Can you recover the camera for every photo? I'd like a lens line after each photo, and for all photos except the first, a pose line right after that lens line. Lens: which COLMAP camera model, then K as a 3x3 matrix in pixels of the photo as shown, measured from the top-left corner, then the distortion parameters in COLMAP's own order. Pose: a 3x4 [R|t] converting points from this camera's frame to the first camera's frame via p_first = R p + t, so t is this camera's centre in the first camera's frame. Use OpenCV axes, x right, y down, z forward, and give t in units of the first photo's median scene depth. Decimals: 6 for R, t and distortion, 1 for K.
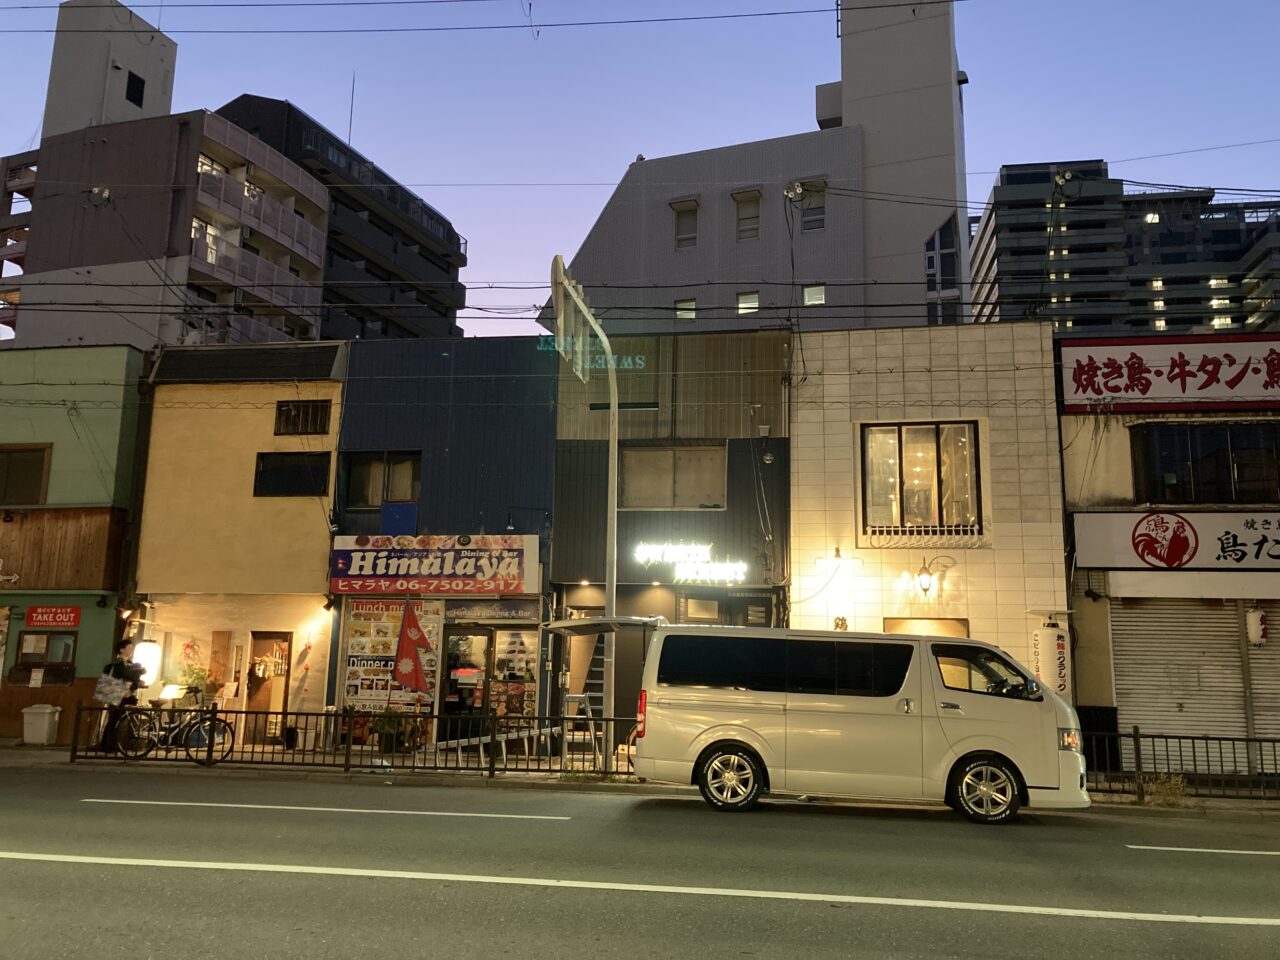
lens RADIAL K [[1048.2, 0, 640.0], [0, 1048.2, 480.0], [0, 0, 1]] dist [0.041265, 0.004128]
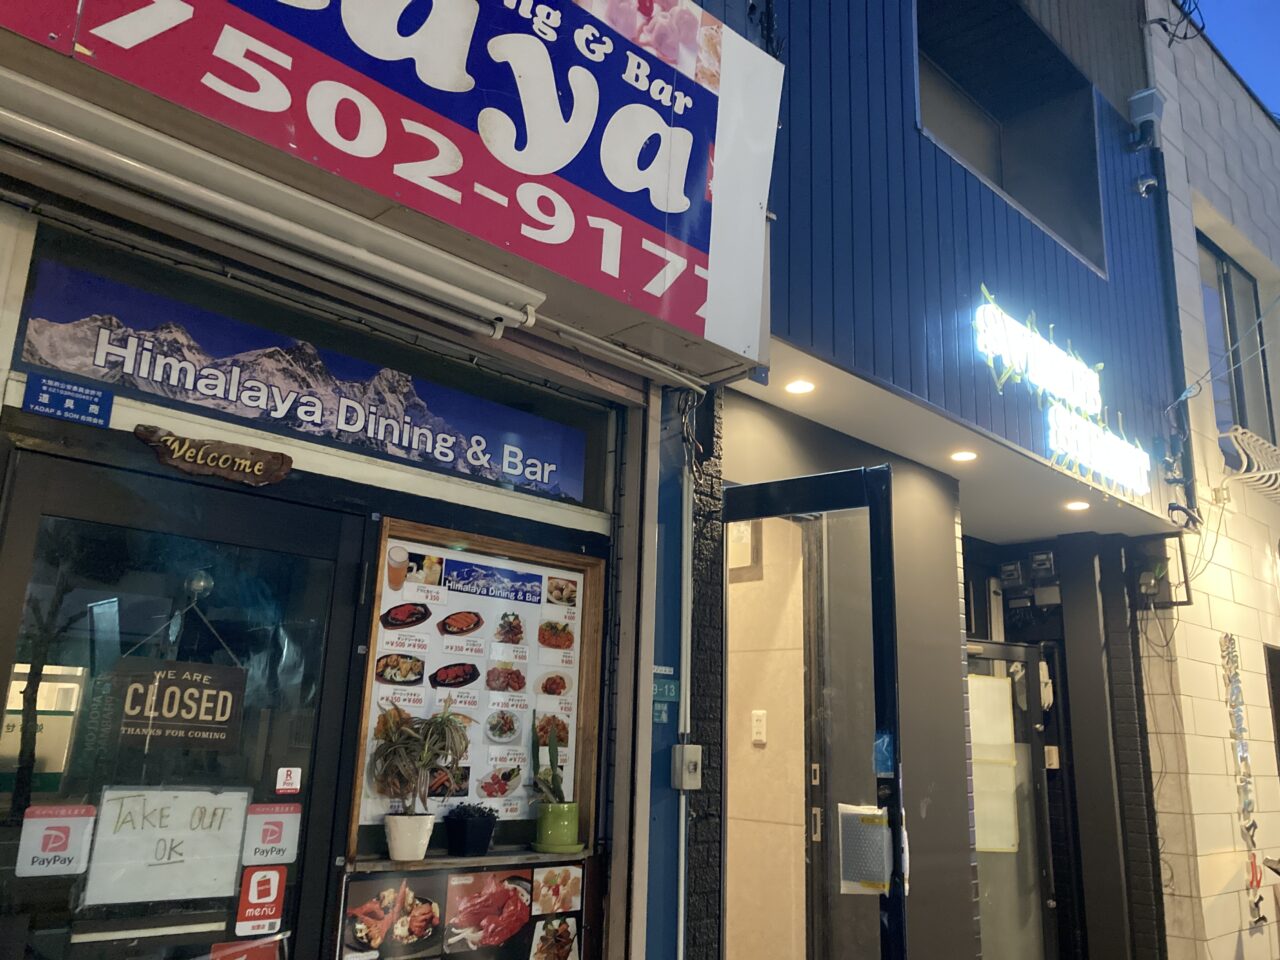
lens RADIAL K [[1048.2, 0, 640.0], [0, 1048.2, 480.0], [0, 0, 1]] dist [0.041265, 0.004128]
pose [[0.612379, 0.201121, 0.764554, -0.241535], [-0.166408, 0.978224, -0.124042, 0.152632], [-0.772852, -0.051267, 0.632512, 0.893780]]
